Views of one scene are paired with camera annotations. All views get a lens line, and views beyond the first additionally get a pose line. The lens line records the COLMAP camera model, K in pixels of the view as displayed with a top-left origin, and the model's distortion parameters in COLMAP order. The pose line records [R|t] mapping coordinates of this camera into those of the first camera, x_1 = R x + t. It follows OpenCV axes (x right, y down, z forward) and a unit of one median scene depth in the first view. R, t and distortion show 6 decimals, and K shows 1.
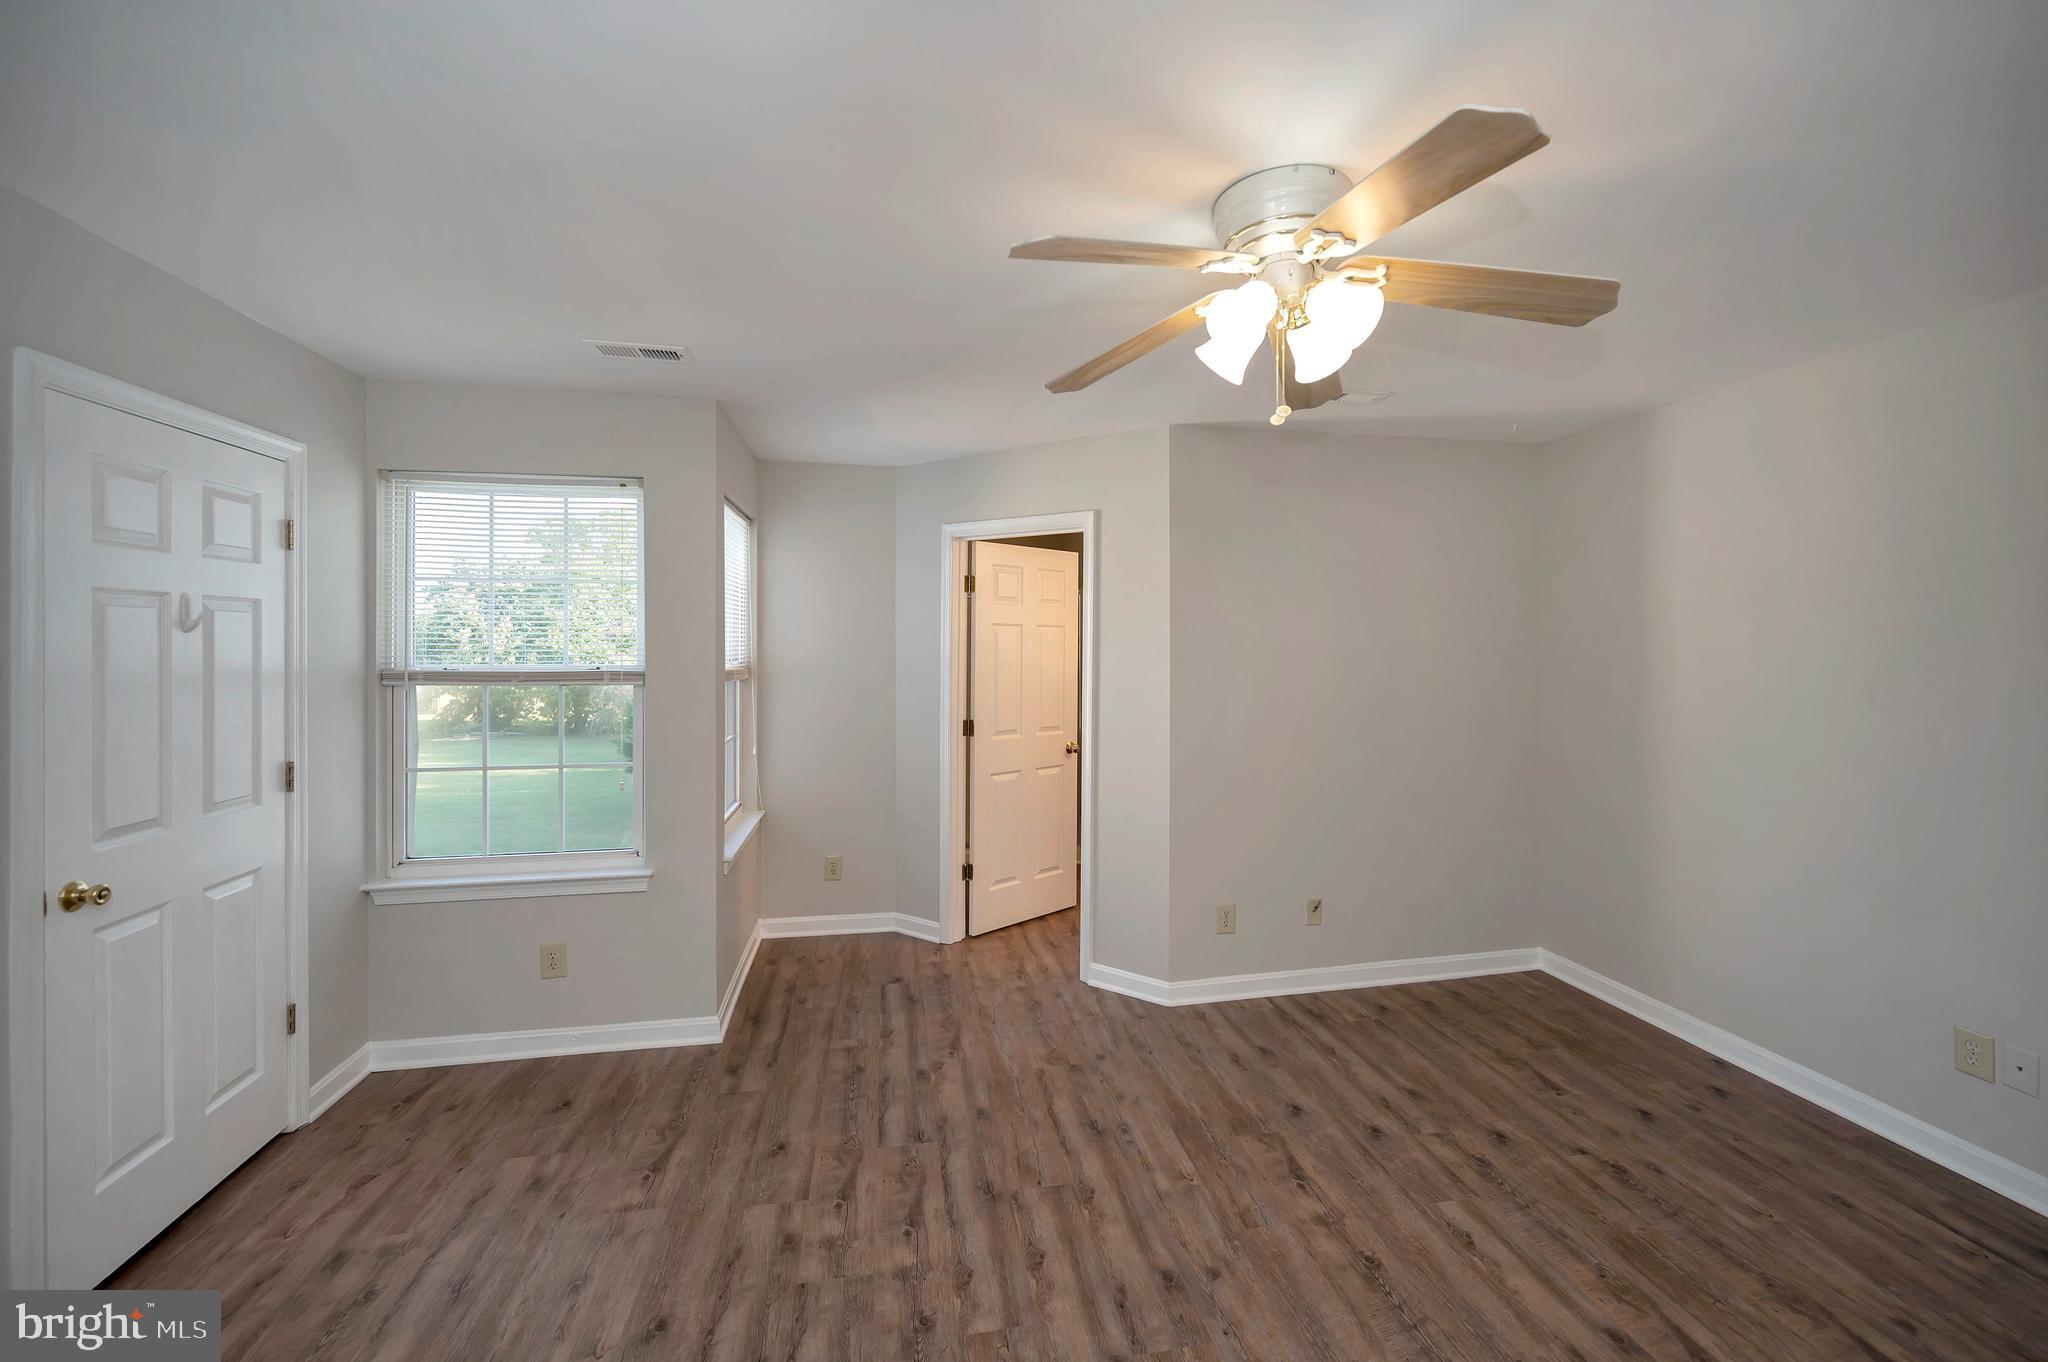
lens RADIAL K [[827.6, 0, 1054.4], [0, 827.6, 625.8], [0, 0, 1]] dist [-0.009375, 0.001024]
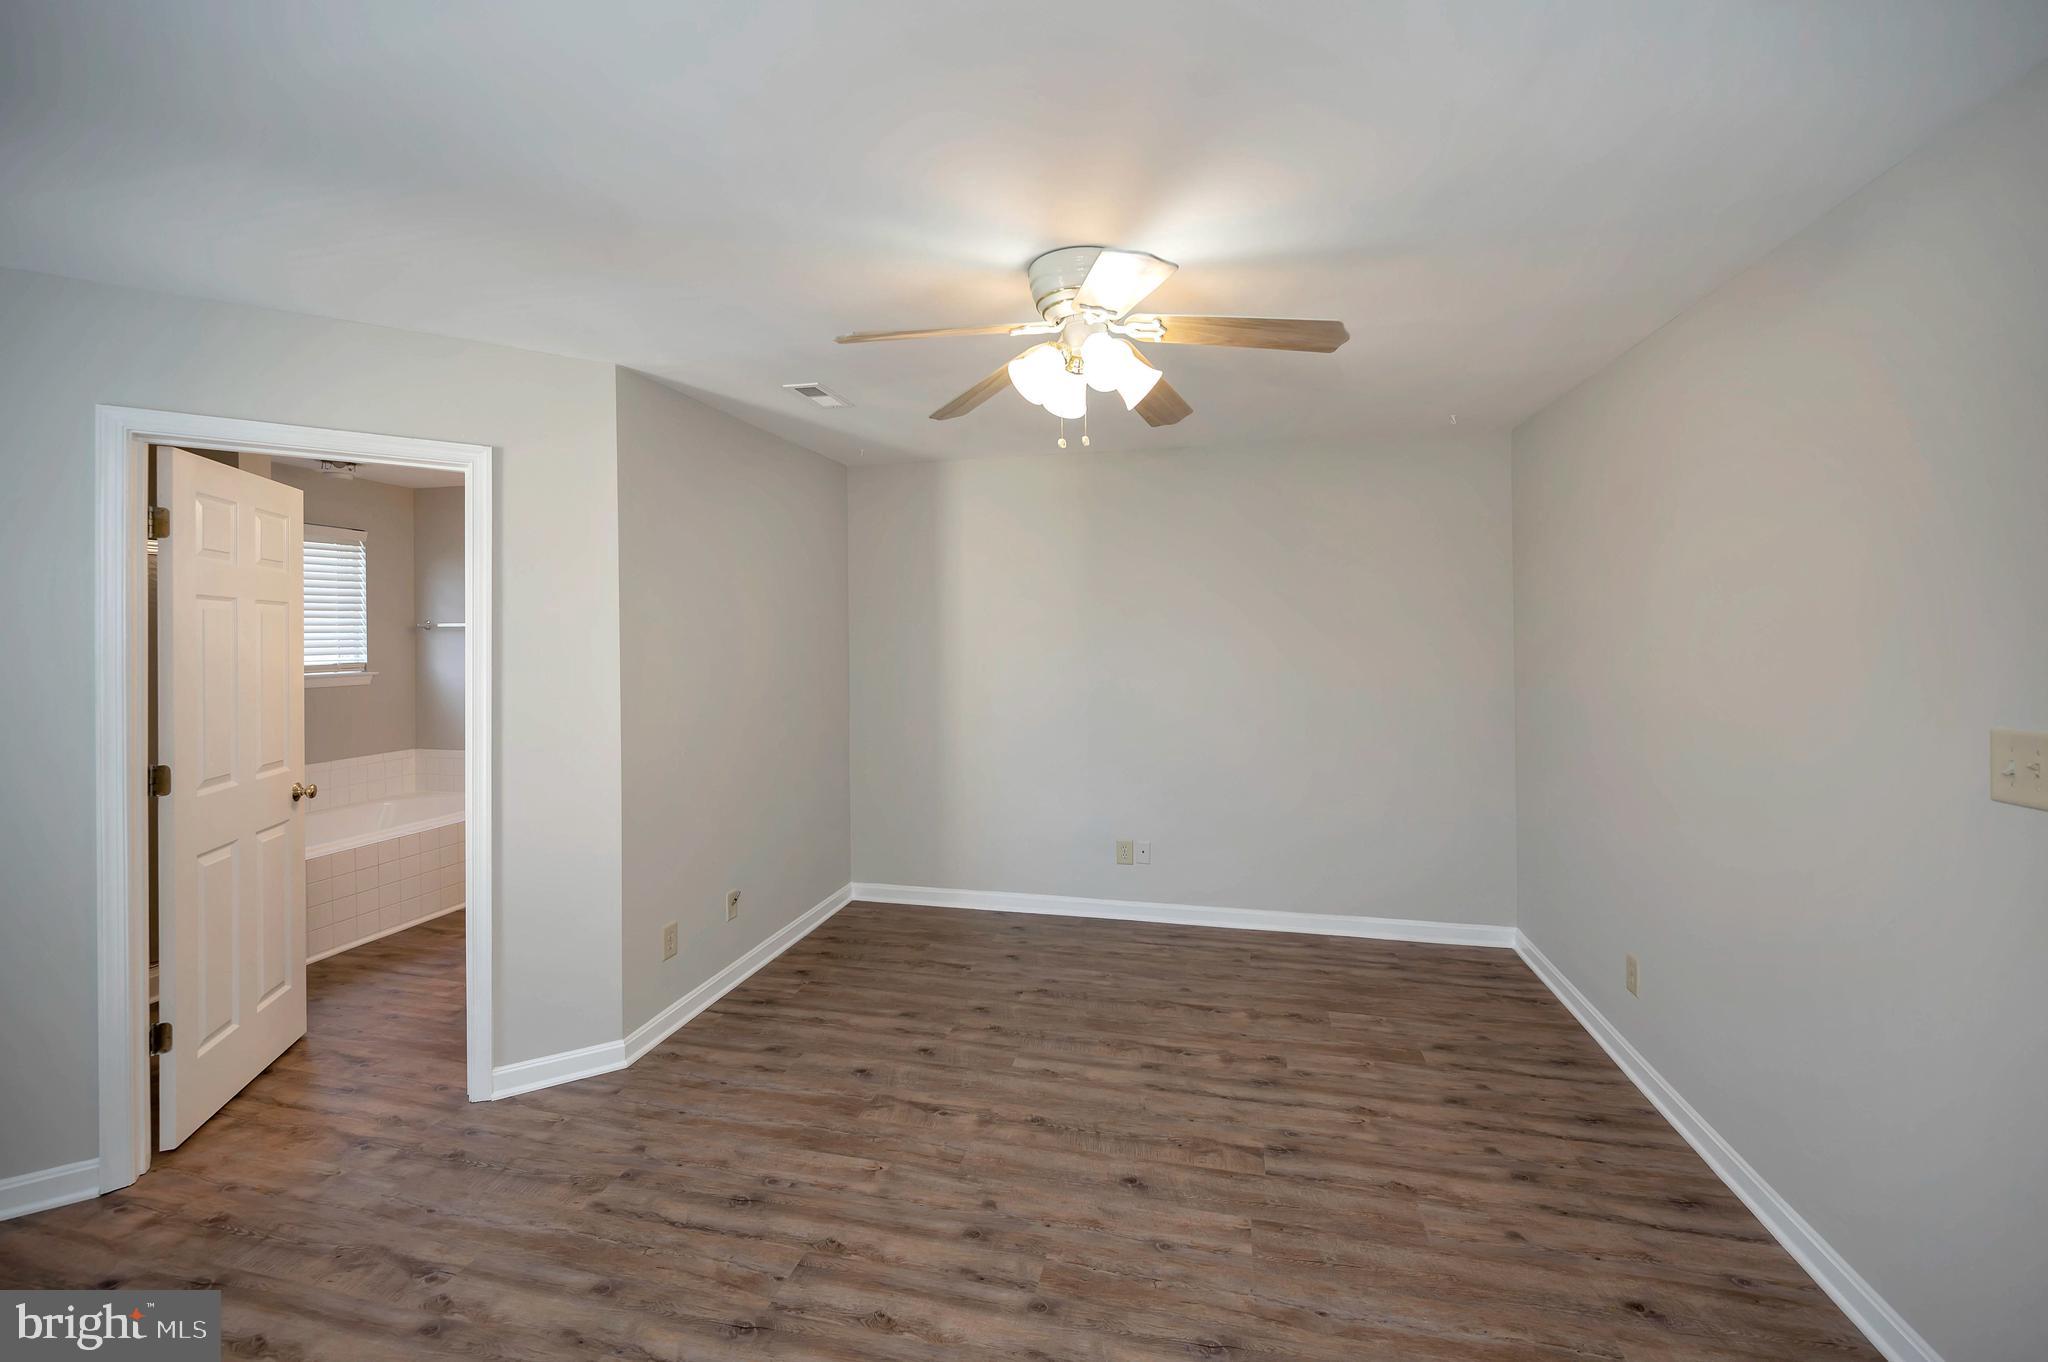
lens RADIAL K [[827.6, 0, 1027.1], [0, 827.6, 623.2], [0, 0, 1]] dist [-0.009375, 0.001024]
pose [[0.405242, 0.010922, 0.914144, -0.576329], [-0.018929, 0.999815, -0.003554, 0.011843], [-0.914013, -0.015863, 0.405374, 0.377221]]
